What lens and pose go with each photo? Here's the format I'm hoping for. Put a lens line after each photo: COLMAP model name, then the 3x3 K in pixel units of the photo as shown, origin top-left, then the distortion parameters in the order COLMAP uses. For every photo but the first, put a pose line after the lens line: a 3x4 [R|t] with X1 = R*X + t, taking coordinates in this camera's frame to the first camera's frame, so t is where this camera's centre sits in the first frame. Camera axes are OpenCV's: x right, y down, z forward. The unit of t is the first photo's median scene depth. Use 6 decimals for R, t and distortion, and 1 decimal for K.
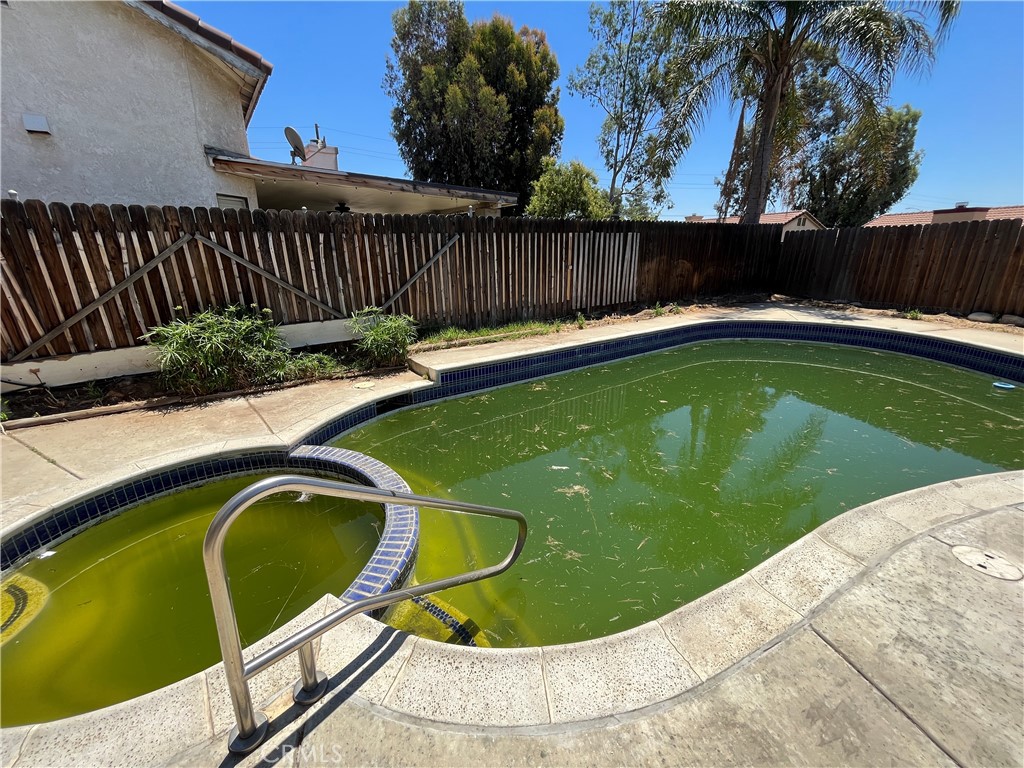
lens RADIAL K [[414.8, 0, 510.7], [0, 414.8, 383.9], [0, 0, 1]] dist [-0.005782, 0.000322]
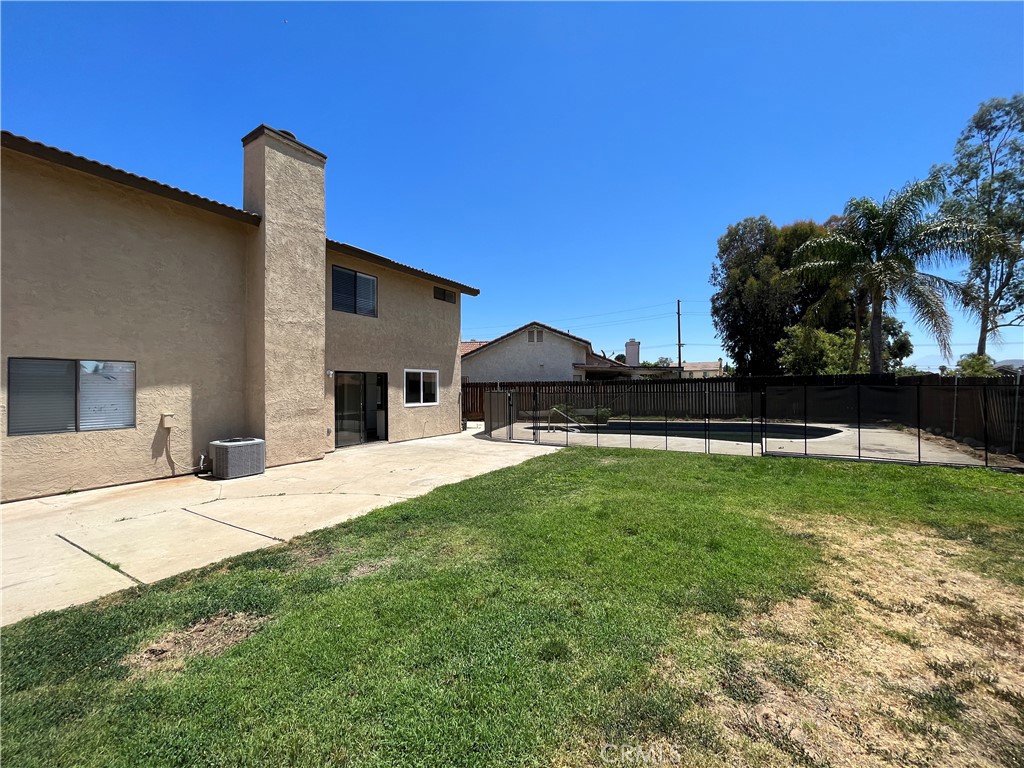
lens RADIAL K [[414.8, 0, 505.9], [0, 414.8, 383.9], [0, 0, 1]] dist [-0.005782, 0.000322]
pose [[0.662573, -0.010869, -0.748919, 0.340506], [-0.227100, 0.949910, -0.214703, 0.110991], [0.713738, 0.312336, 0.626916, -0.352456]]
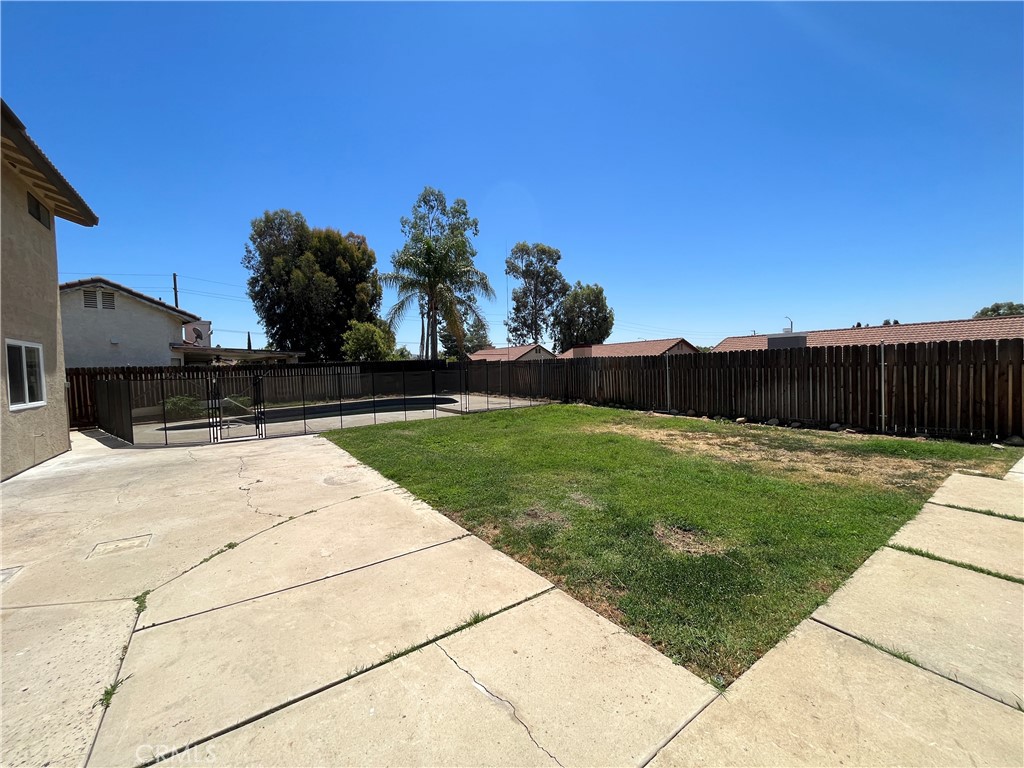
lens RADIAL K [[414.8, 0, 510.5], [0, 414.8, 383.3], [0, 0, 1]] dist [-0.005782, 0.000322]
pose [[0.953475, -0.038295, 0.299030, 0.128824], [0.120170, 0.957969, -0.260490, 0.144318], [-0.276486, 0.284305, 0.918001, -0.442486]]
